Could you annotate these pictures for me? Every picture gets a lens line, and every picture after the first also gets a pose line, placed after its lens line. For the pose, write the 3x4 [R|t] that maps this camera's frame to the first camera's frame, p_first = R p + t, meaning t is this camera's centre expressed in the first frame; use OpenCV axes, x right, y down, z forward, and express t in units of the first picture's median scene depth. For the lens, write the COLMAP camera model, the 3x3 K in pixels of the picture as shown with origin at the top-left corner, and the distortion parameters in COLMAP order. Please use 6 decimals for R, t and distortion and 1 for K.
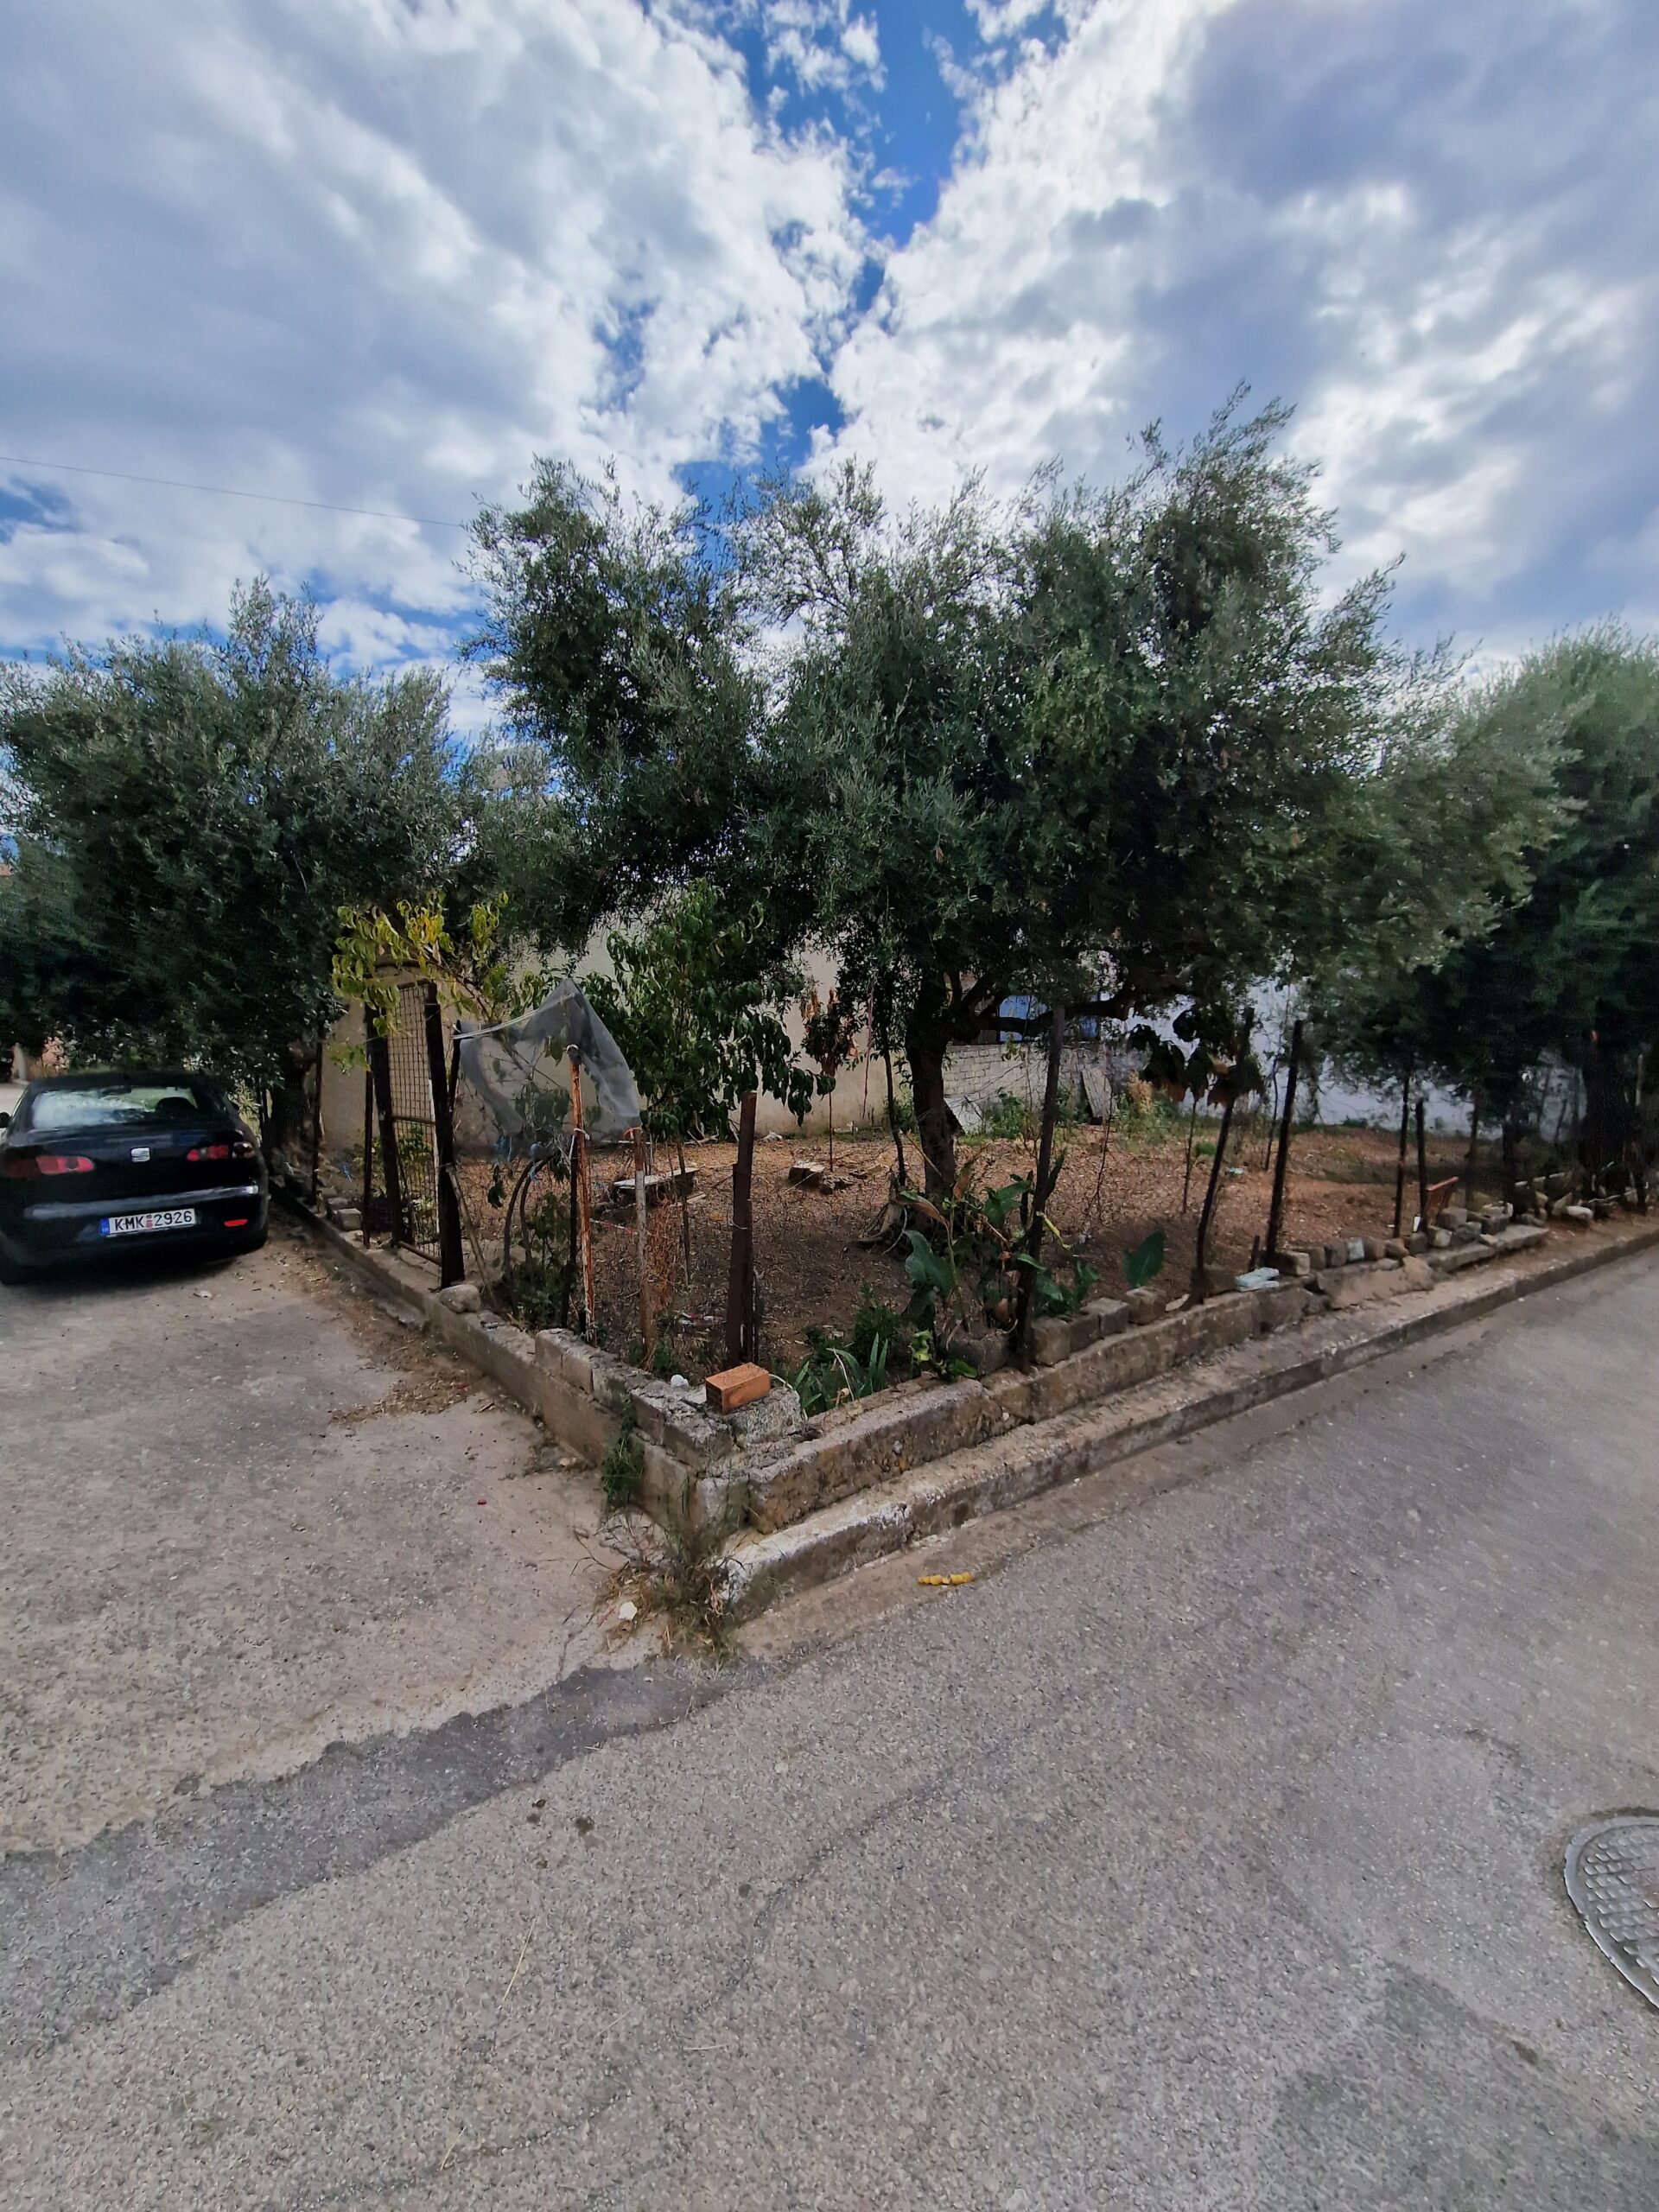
lens RADIAL K [[920.7, 0, 829.5], [0, 920.7, 1106.0], [0, 0, 1]] dist [-0.003816, -0.000268]
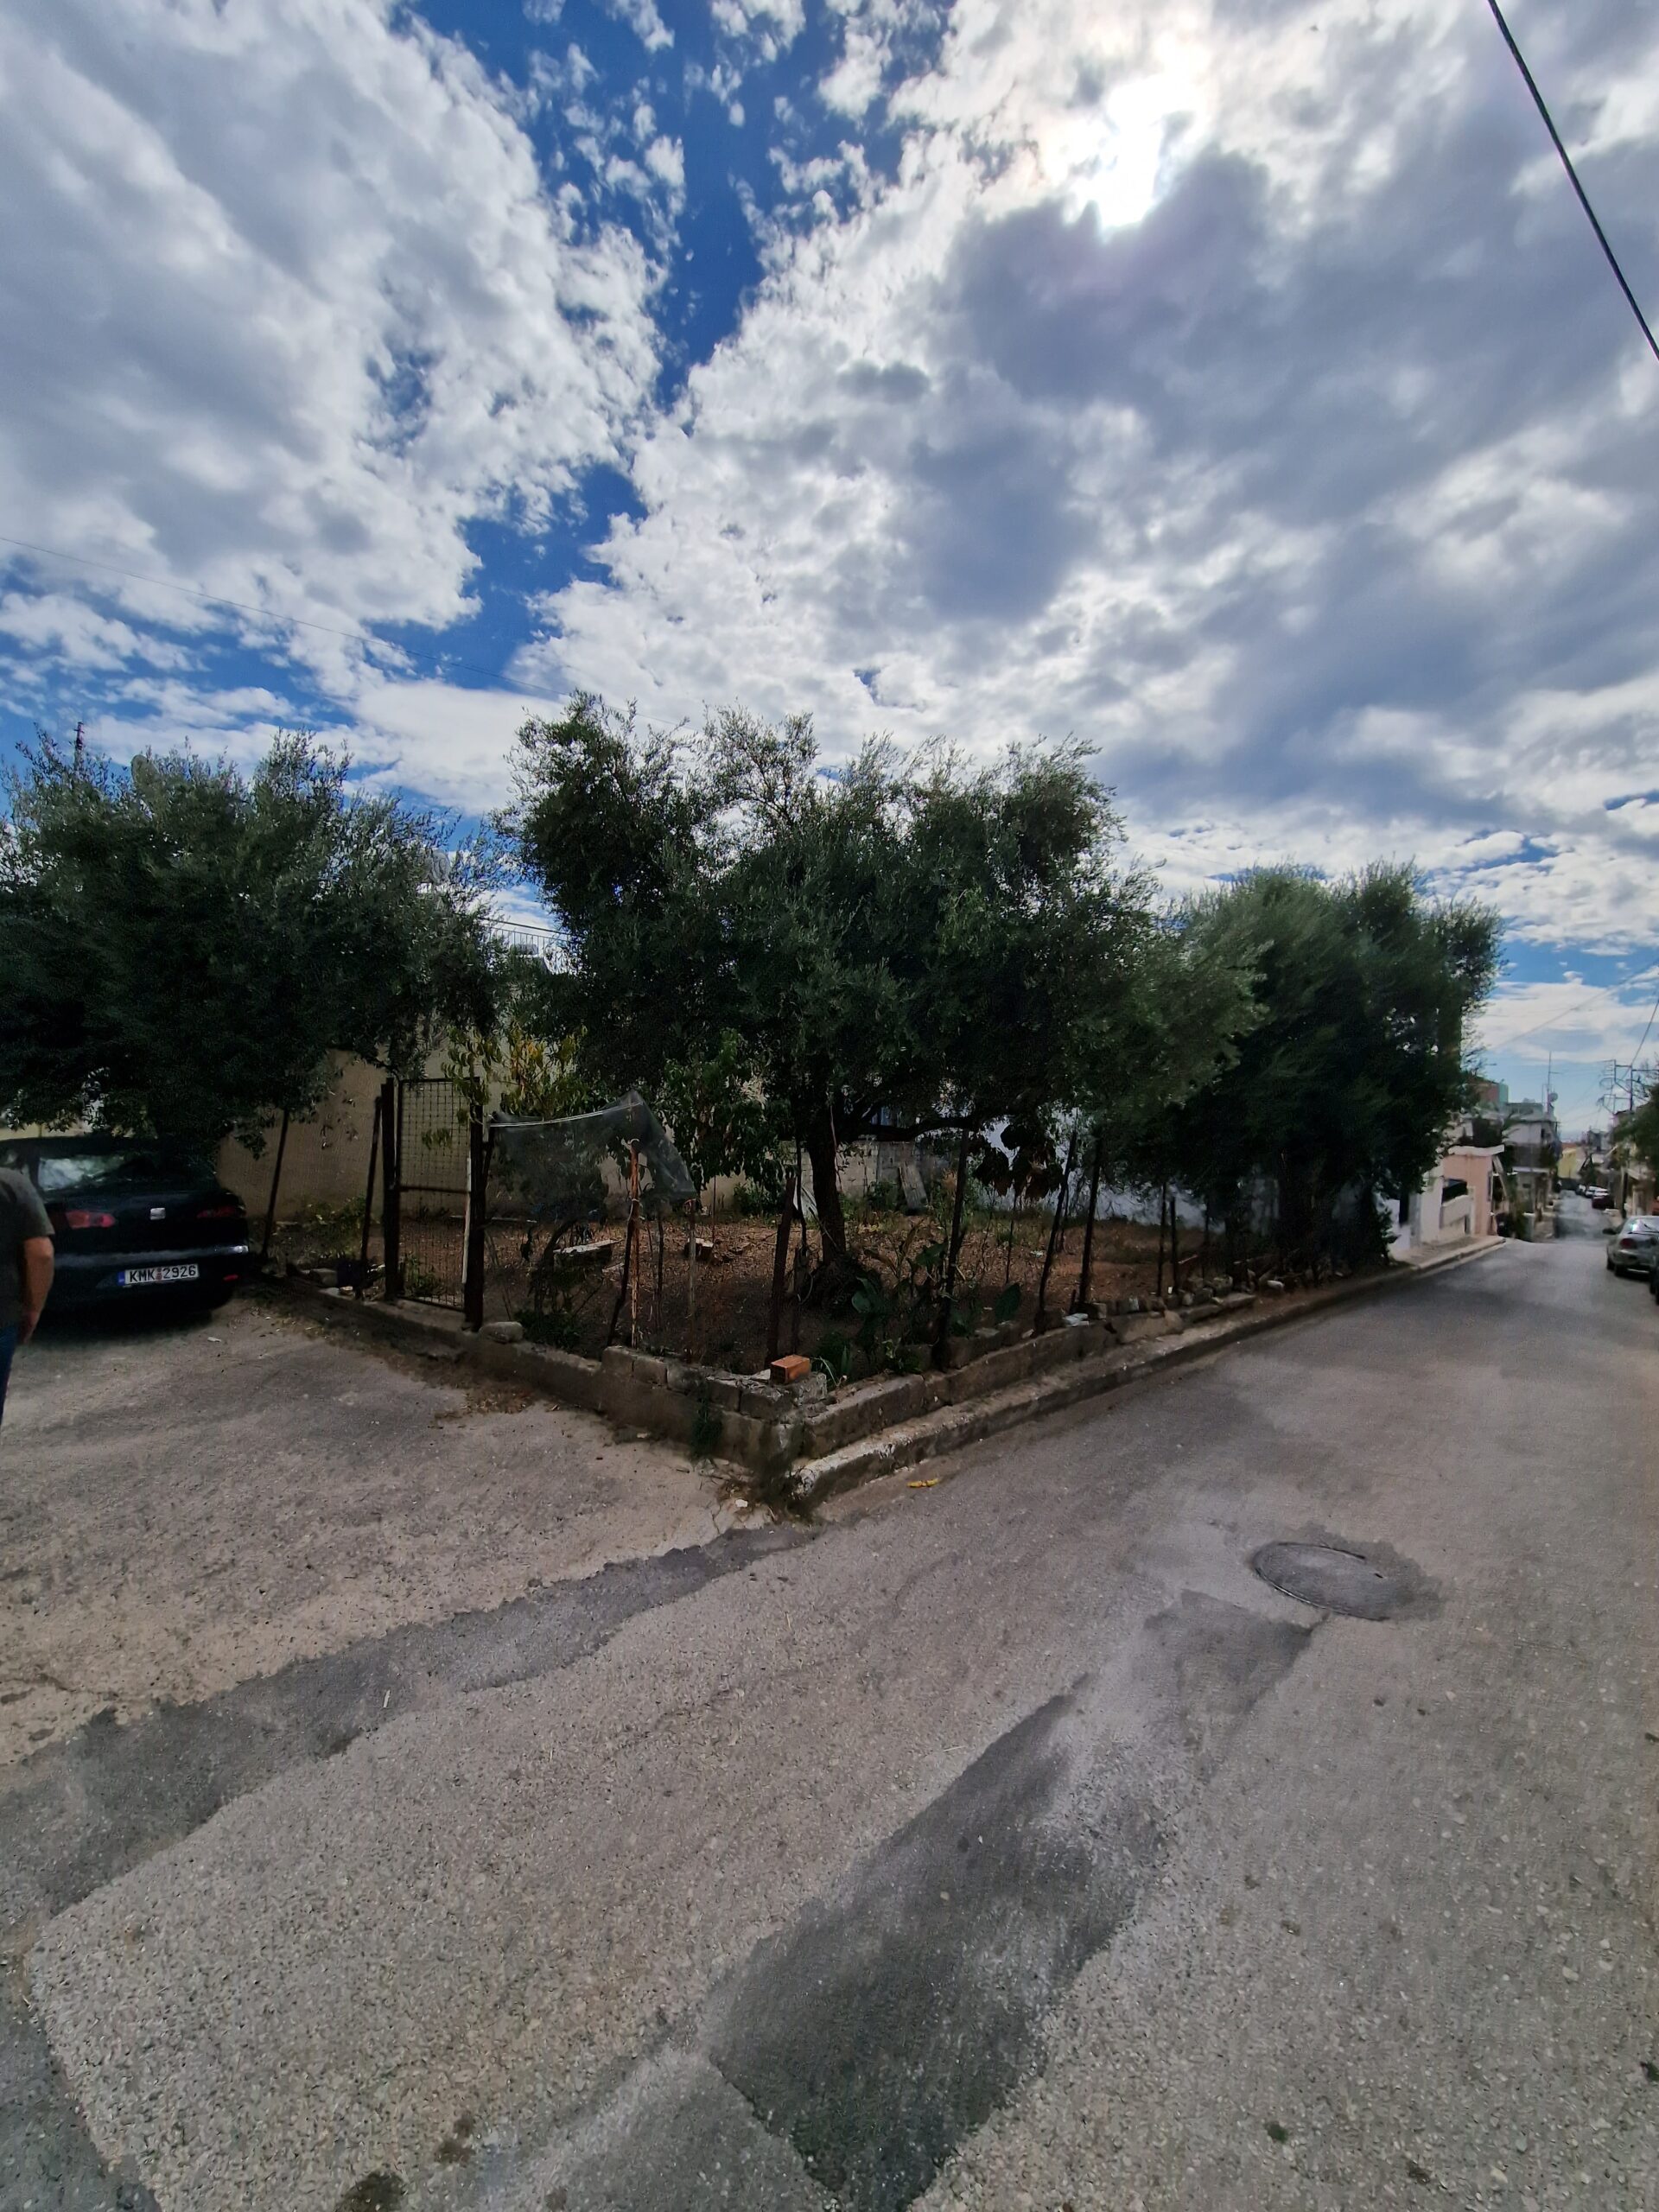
lens RADIAL K [[920.7, 0, 829.5], [0, 920.7, 1106.0], [0, 0, 1]] dist [-0.003816, -0.000268]
pose [[0.973954, 0.051503, 0.220819, -0.265316], [-0.029814, 0.994495, -0.100453, 0.013569], [-0.224777, 0.091253, 0.970128, -0.367794]]
